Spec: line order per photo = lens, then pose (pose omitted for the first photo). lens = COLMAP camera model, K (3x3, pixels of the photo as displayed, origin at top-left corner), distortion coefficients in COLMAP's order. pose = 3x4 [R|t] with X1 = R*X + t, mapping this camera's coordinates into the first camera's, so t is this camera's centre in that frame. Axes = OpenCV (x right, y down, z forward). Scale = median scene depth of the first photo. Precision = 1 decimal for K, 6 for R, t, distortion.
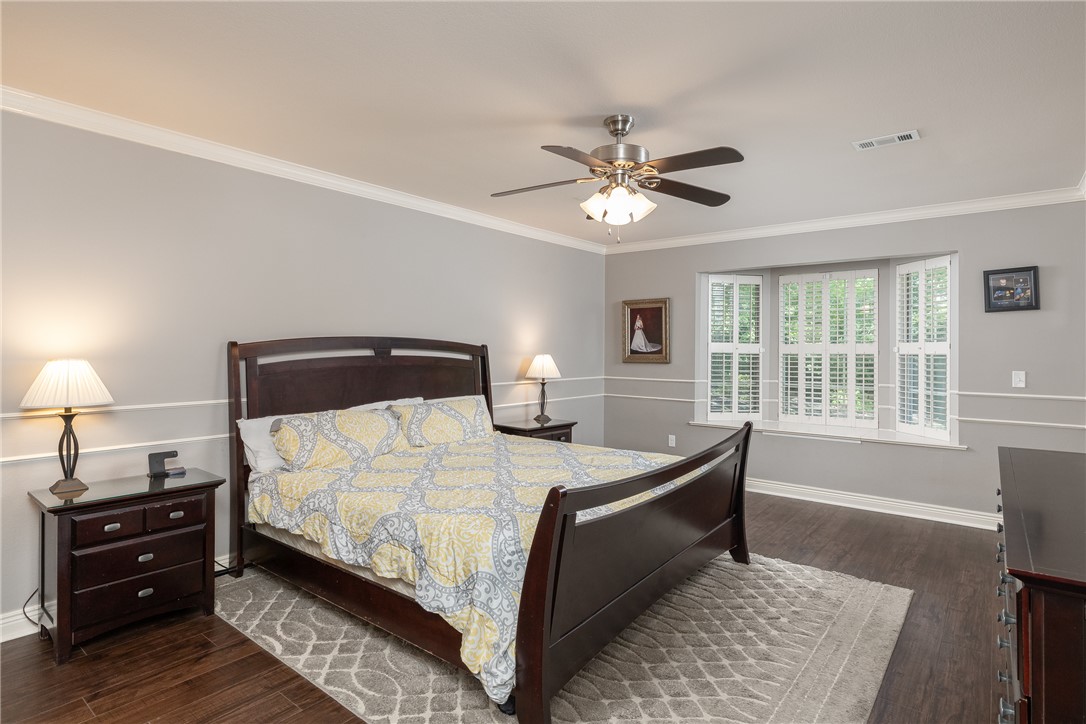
lens RADIAL K [[566.1, 0, 545.9], [0, 566.1, 348.1], [0, 0, 1]] dist [0.001713, 0.000442]
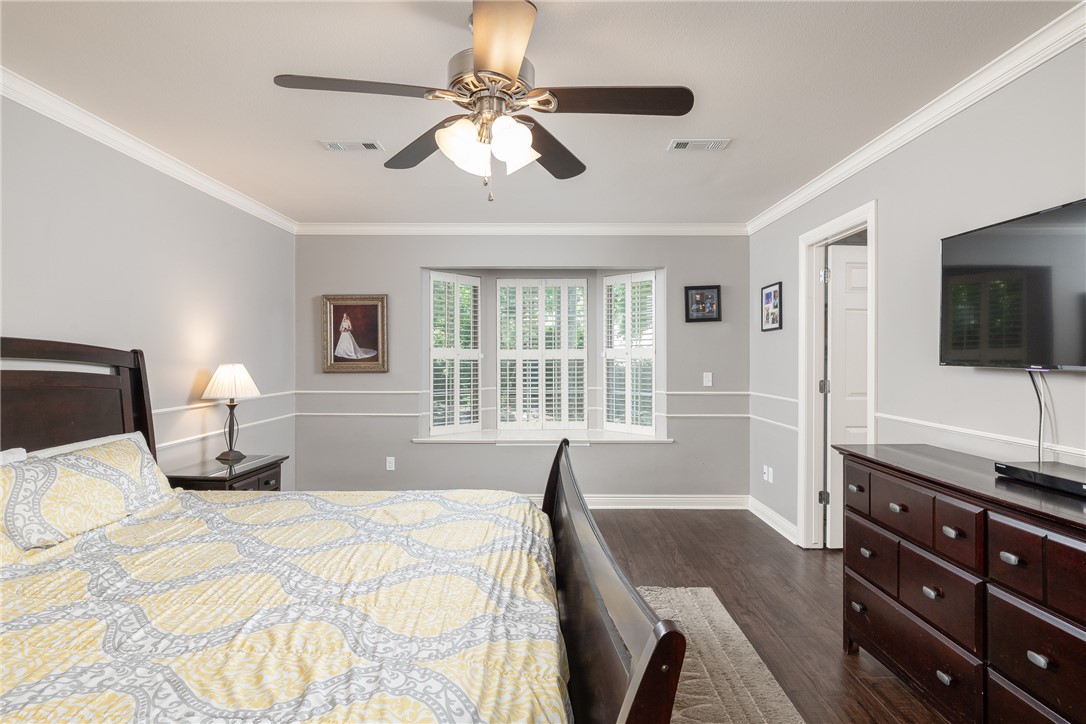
lens RADIAL K [[555.3, 0, 536.2], [0, 555.3, 360.7], [0, 0, 1]] dist [-0.001036, -0.000187]
pose [[0.785573, -0.010500, 0.618680, -0.132453], [0.003435, 0.999915, 0.012609, -0.000058], [-0.618760, -0.007780, 0.785542, 0.239123]]
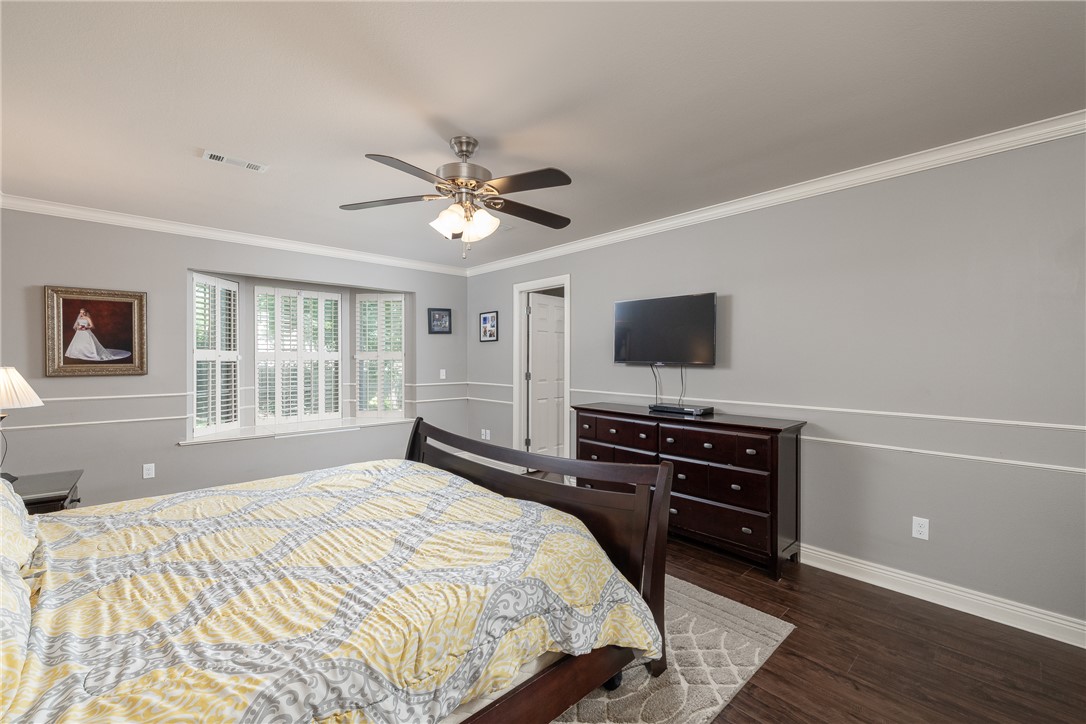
lens RADIAL K [[461.5, 0, 538.6], [0, 461.5, 362.7], [0, 0, 1]] dist [-0.000310, 0.000363]
pose [[0.148204, -0.015633, 0.988833, -0.381350], [-0.001905, 0.999869, 0.016093, -0.001693], [-0.988955, -0.004268, 0.148155, 0.398668]]
